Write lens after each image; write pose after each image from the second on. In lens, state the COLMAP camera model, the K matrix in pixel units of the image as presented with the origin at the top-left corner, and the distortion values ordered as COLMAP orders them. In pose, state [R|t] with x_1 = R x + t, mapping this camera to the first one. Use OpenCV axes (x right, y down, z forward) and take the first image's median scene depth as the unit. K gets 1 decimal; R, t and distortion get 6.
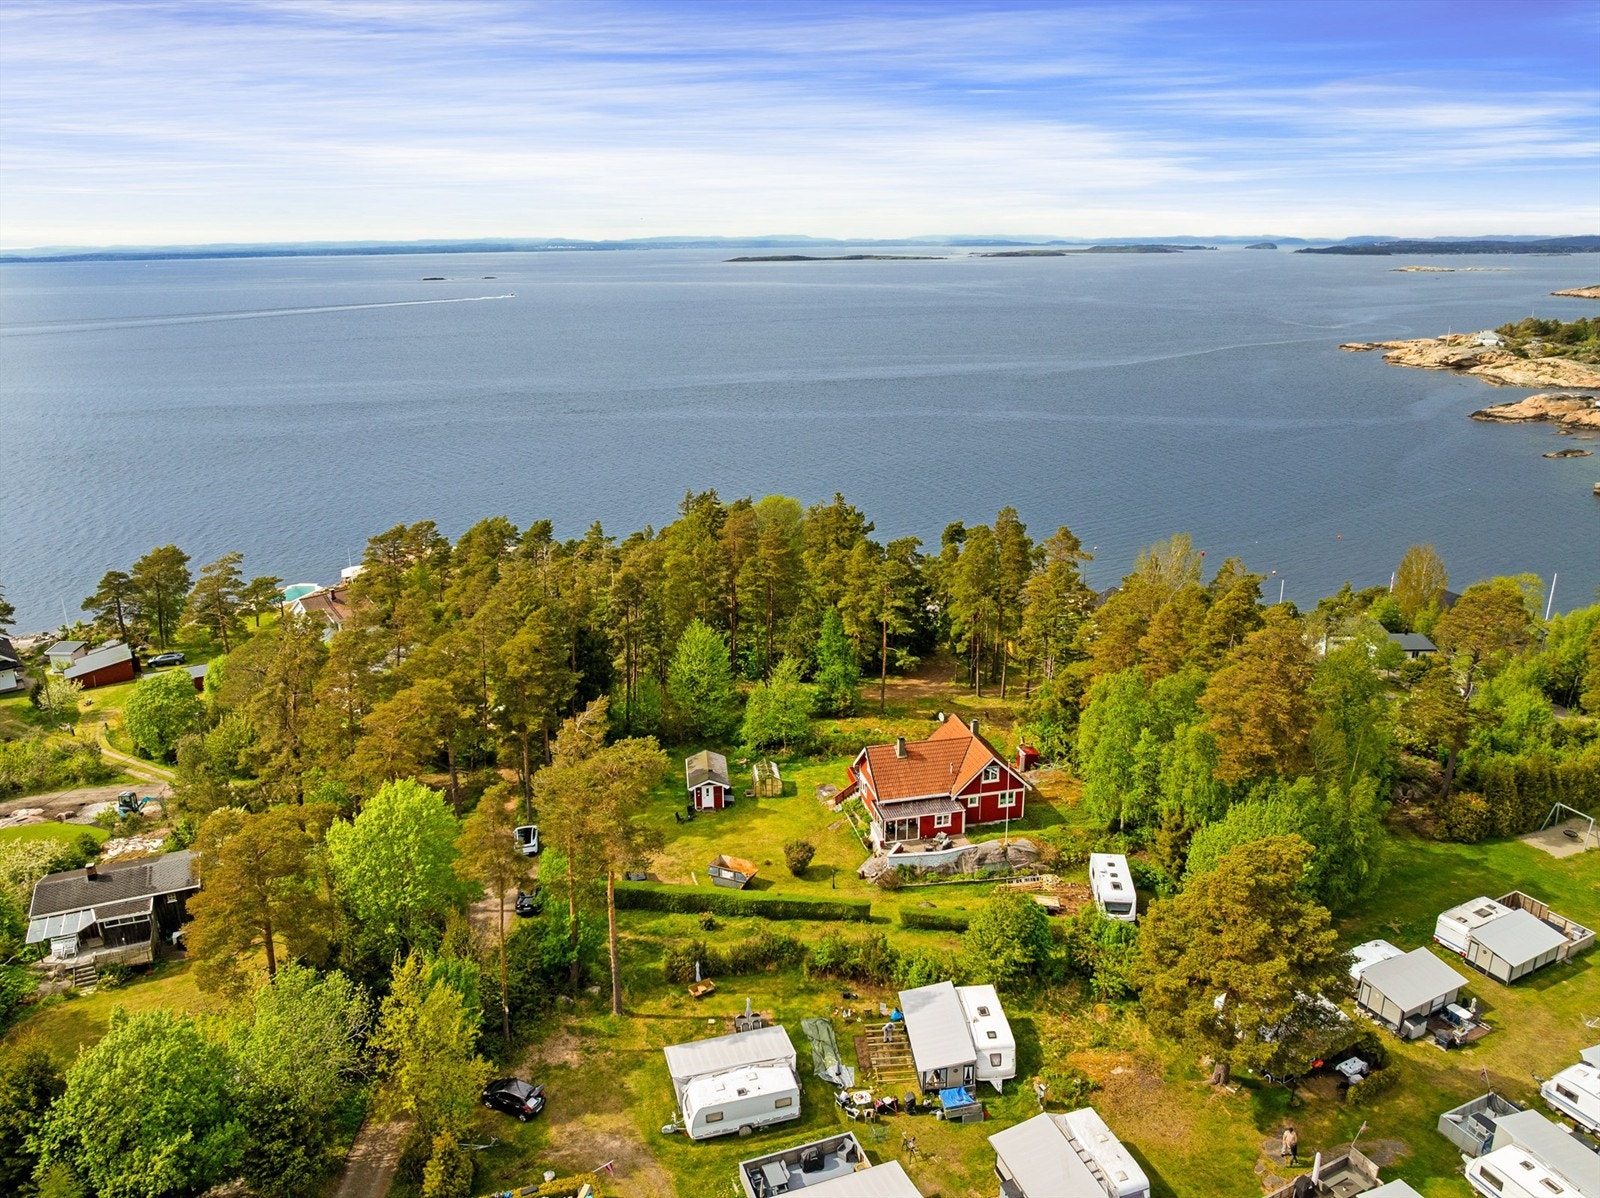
lens RADIAL K [[1119.8, 0, 805.2], [0, 1119.8, 594.1], [0, 0, 1]] dist [-0.042613, 0.009469]
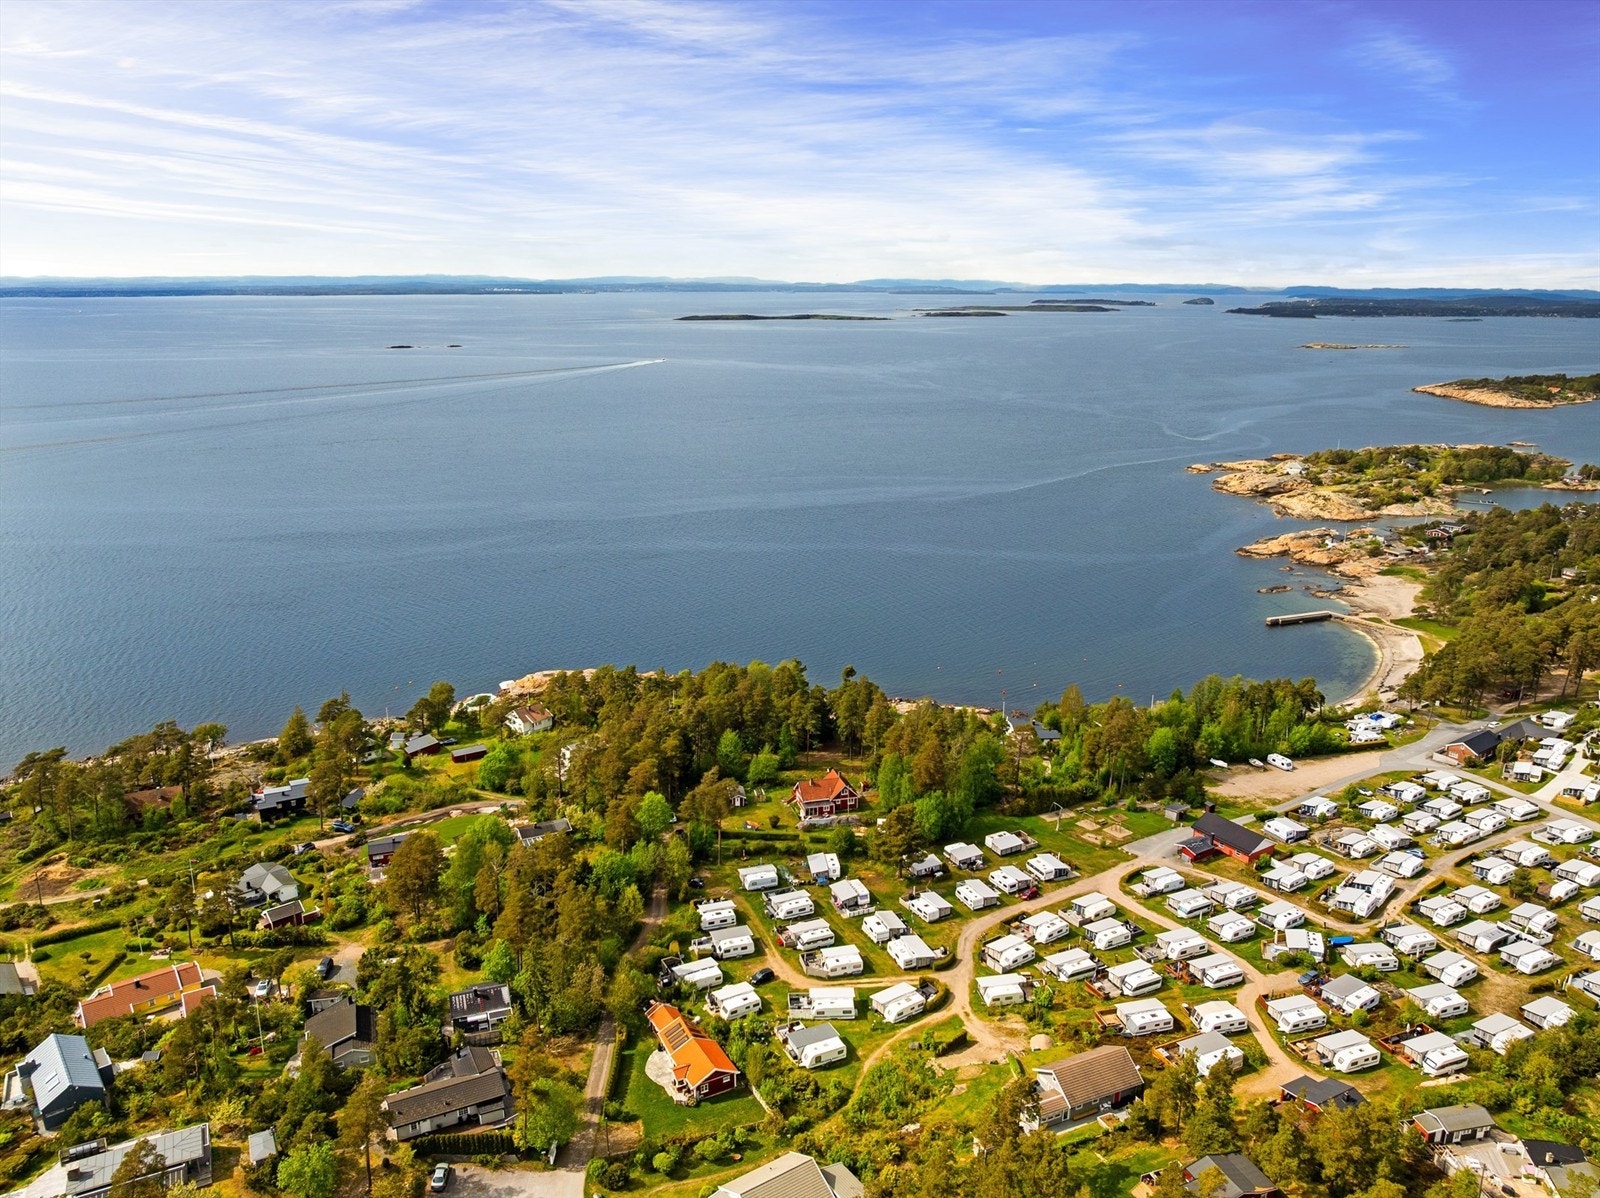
lens RADIAL K [[1111.9, 0, 800.0], [0, 1111.9, 599.0], [0, 0, 1]] dist [-0.005229, -0.069197]
pose [[0.999087, 0.002761, 0.042622, -0.054340], [-0.001144, 0.999280, -0.037916, -0.190174], [-0.042696, 0.037832, 0.998372, -1.594984]]
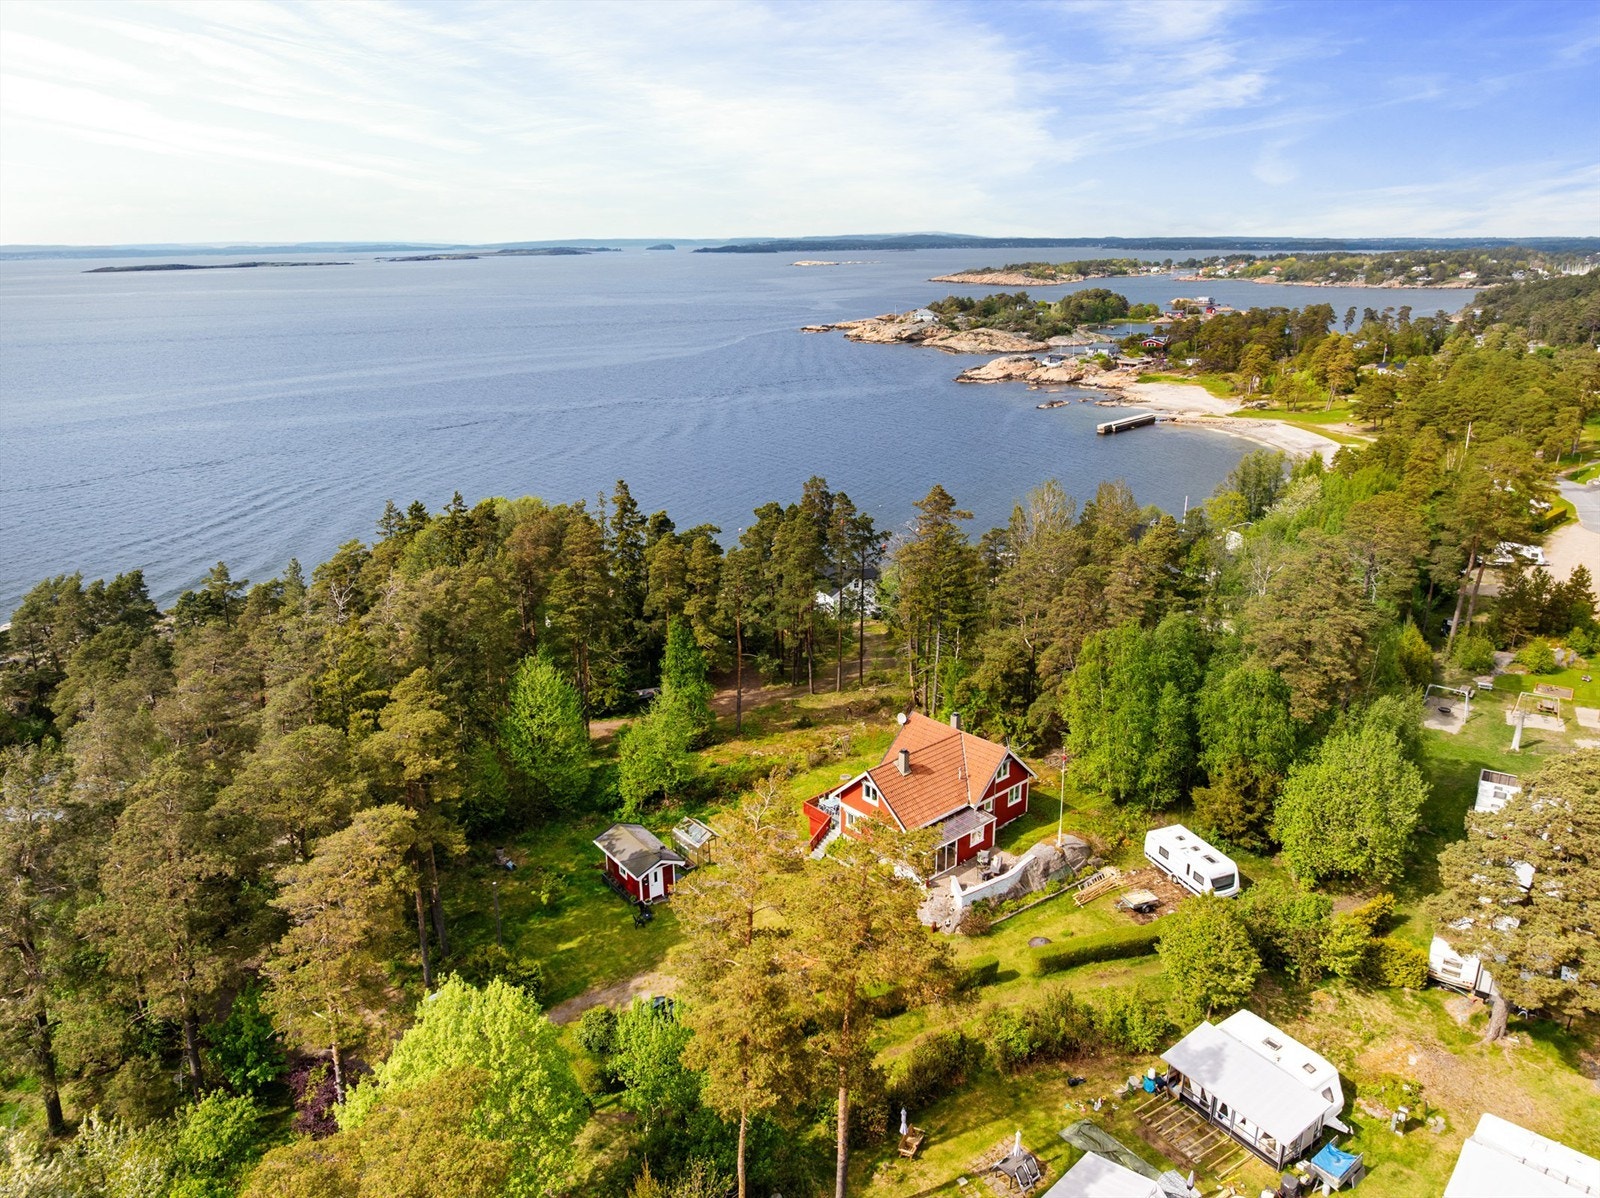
lens RADIAL K [[1119.8, 0, 805.2], [0, 1119.8, 594.1], [0, 0, 1]] dist [-0.042613, 0.009469]
pose [[0.879277, -0.142760, 0.454414, -0.315009], [0.143926, 0.989063, 0.032235, -0.020504], [-0.454046, 0.037058, 0.890207, 0.281945]]
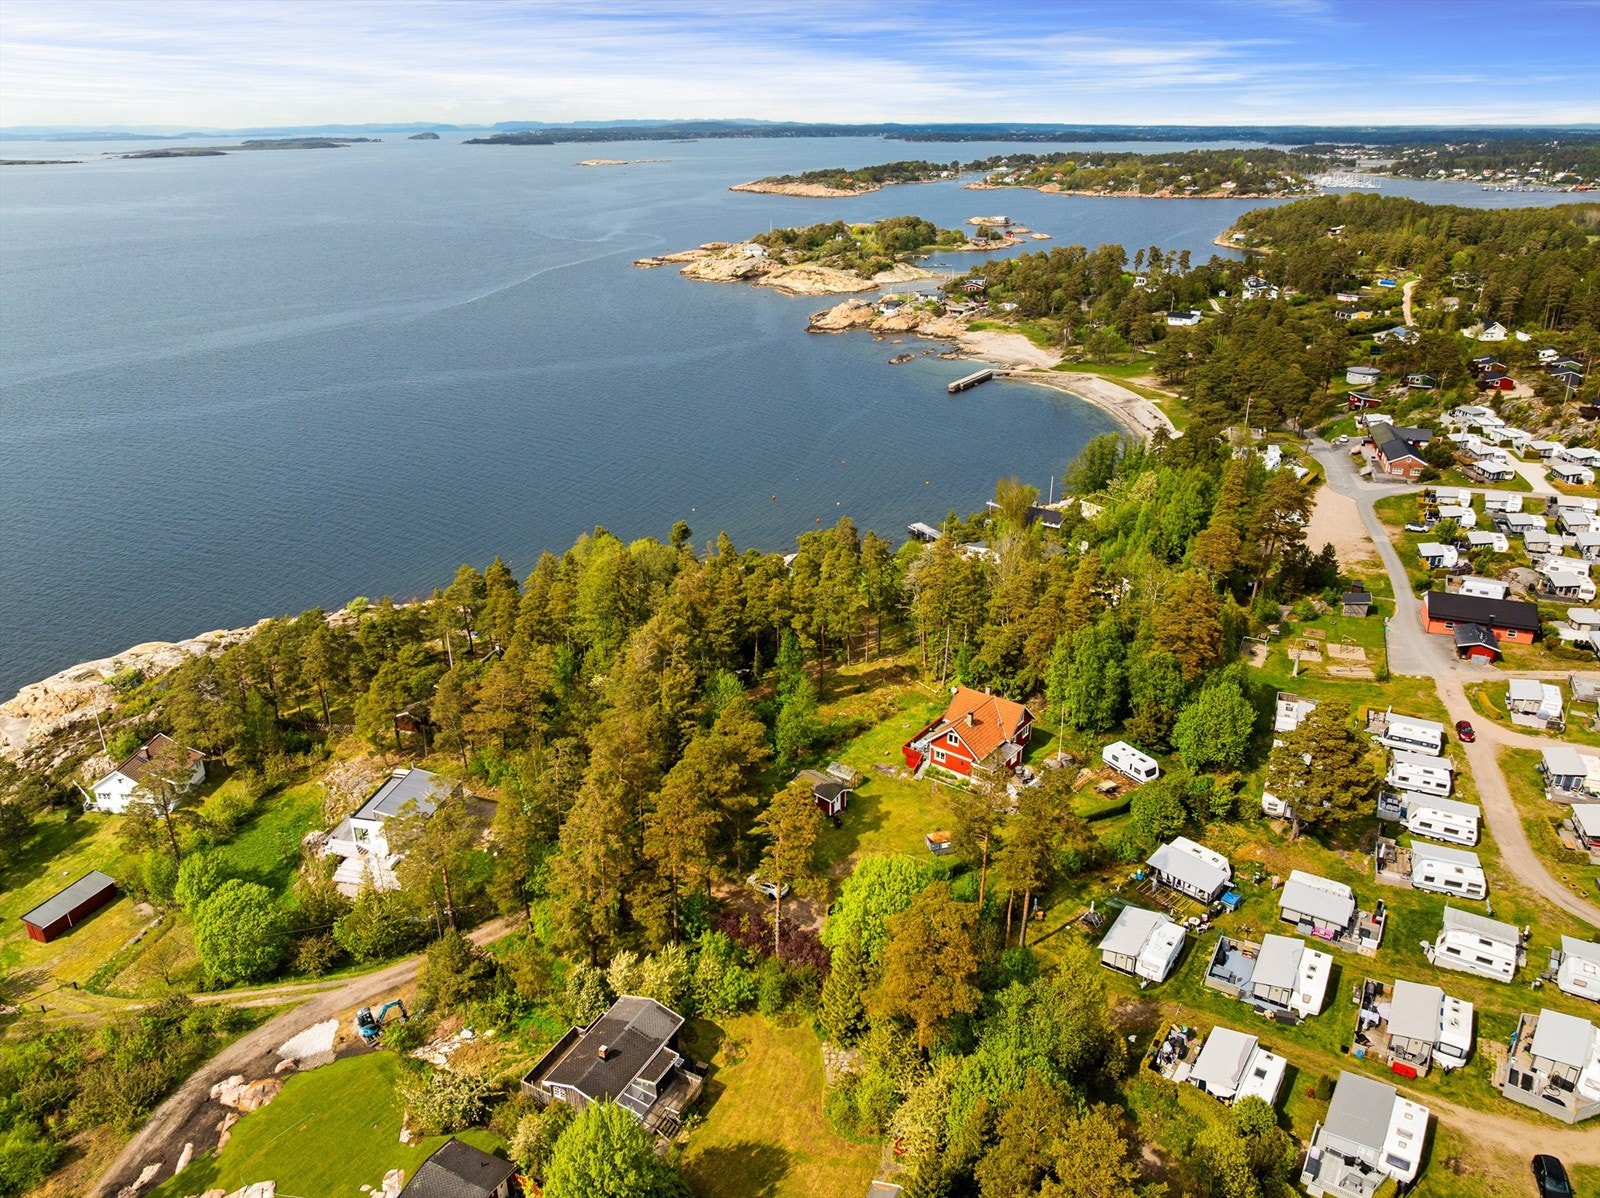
lens RADIAL K [[1111.9, 0, 800.0], [0, 1111.9, 599.0], [0, 0, 1]] dist [-0.005229, -0.069197]
pose [[0.779304, -0.241064, 0.578423, -0.806657], [0.186657, 0.970444, 0.152962, -0.249390], [-0.598201, -0.011237, 0.801267, 0.007809]]
